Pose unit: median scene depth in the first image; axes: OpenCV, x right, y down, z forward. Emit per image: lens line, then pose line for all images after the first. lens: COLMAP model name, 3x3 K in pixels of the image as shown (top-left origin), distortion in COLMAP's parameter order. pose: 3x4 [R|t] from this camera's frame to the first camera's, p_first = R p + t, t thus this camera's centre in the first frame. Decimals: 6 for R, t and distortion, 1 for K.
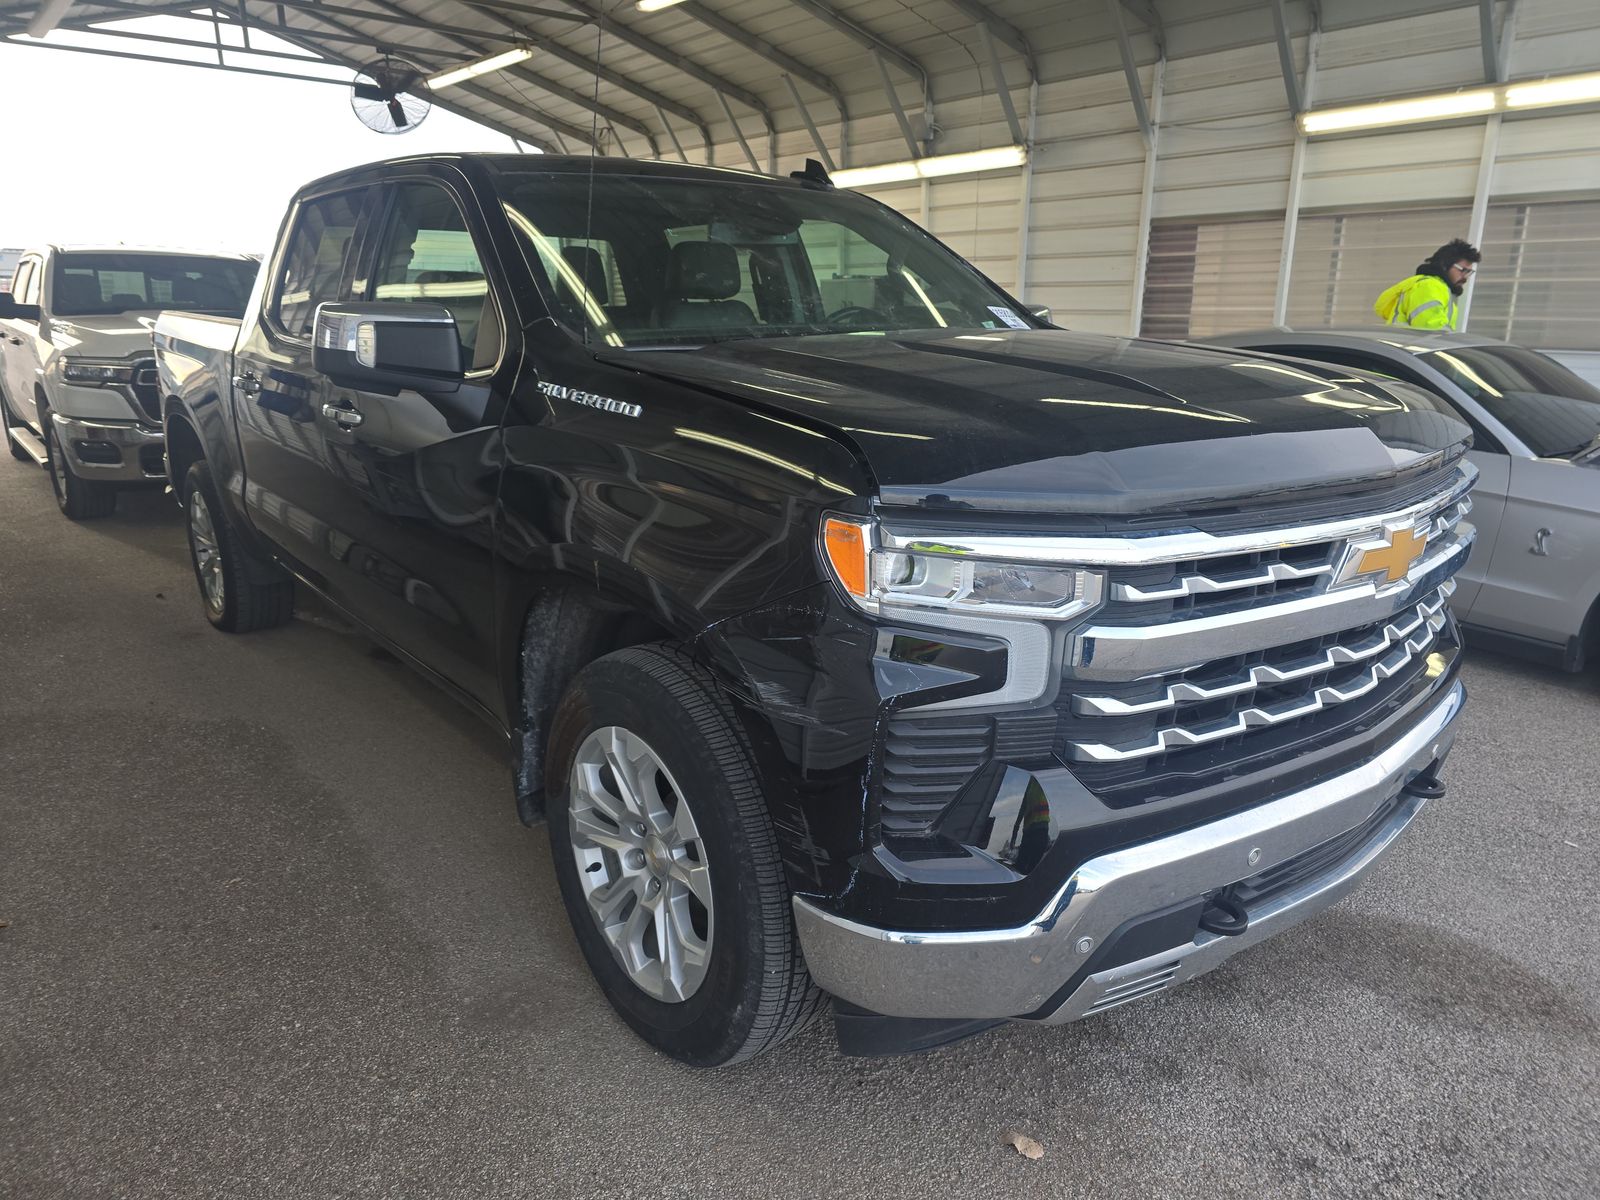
lens RADIAL K [[1082.7, 0, 799.9], [0, 1082.7, 602.4], [0, 0, 1]] dist [0.050492, -0.043300]
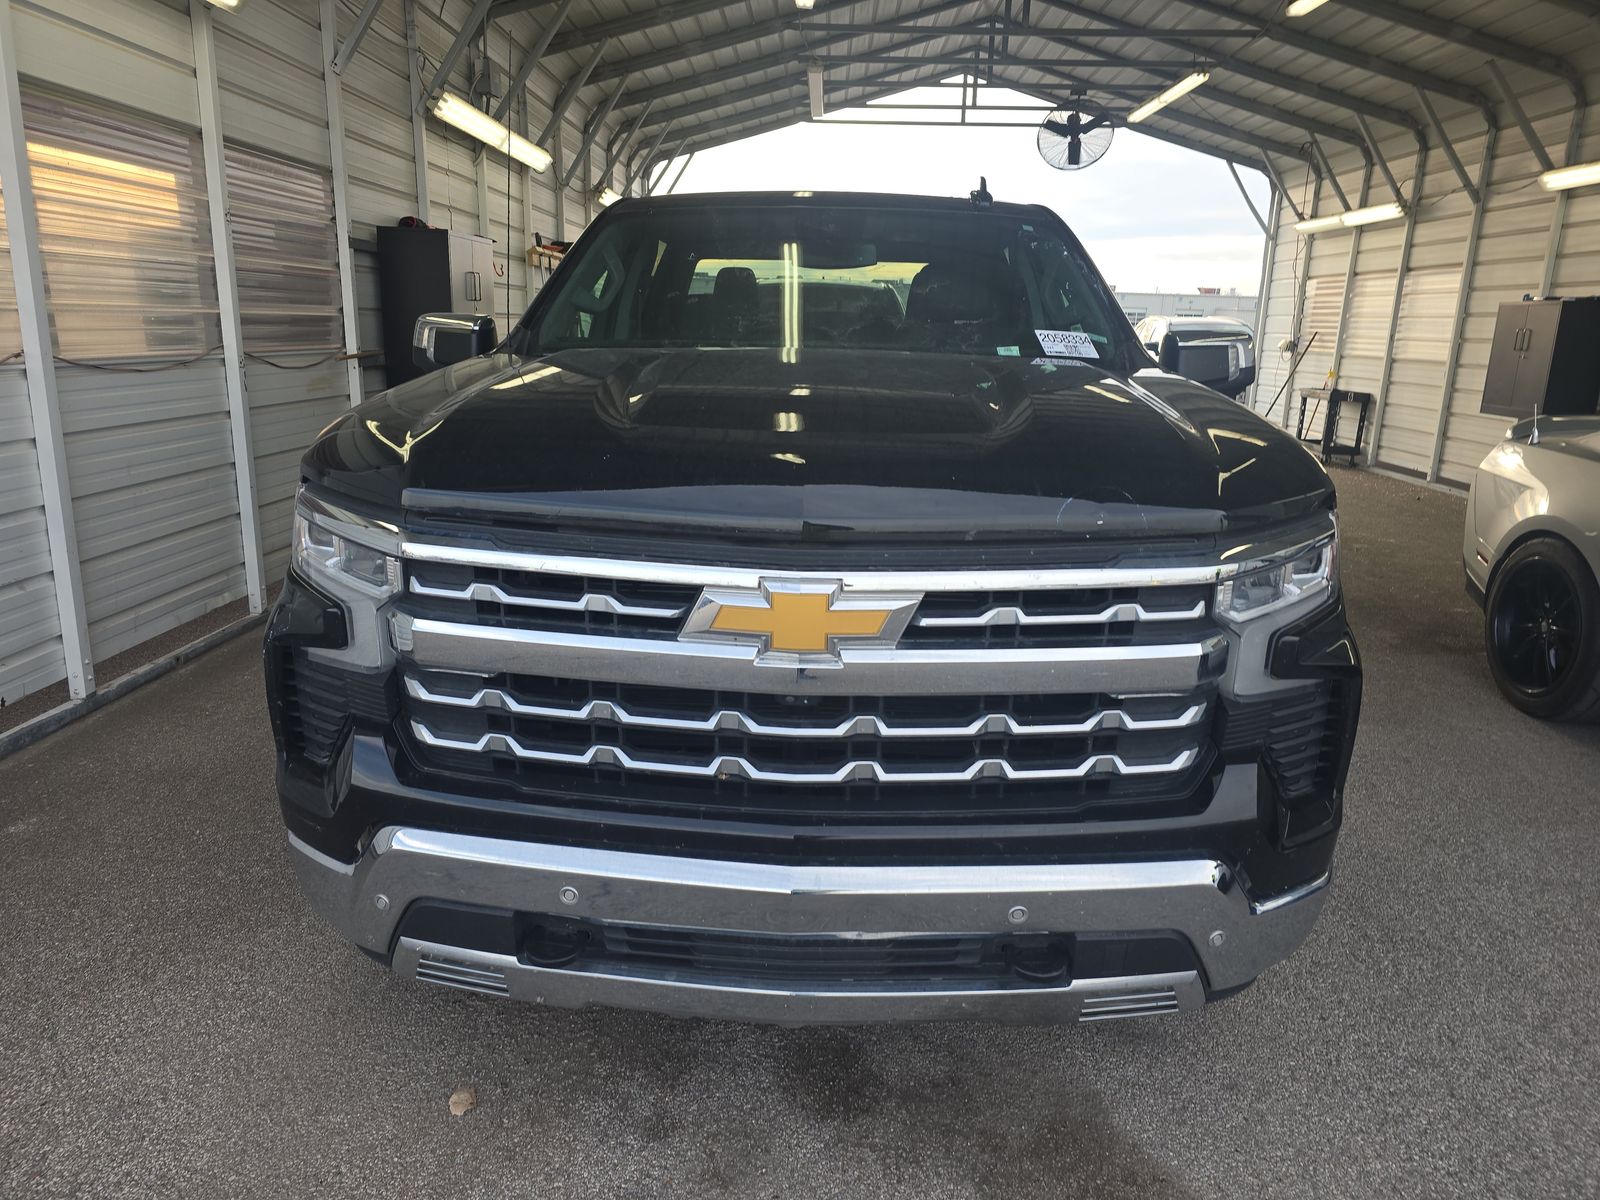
lens RADIAL K [[1082.7, 0, 802.1], [0, 1082.7, 596.0], [0, 0, 1]] dist [0.050492, -0.043300]
pose [[0.747445, 0.174933, -0.640878, 0.191619], [-0.193571, 0.980196, 0.041795, -0.017570], [0.635497, 0.092815, 0.766504, 0.063189]]
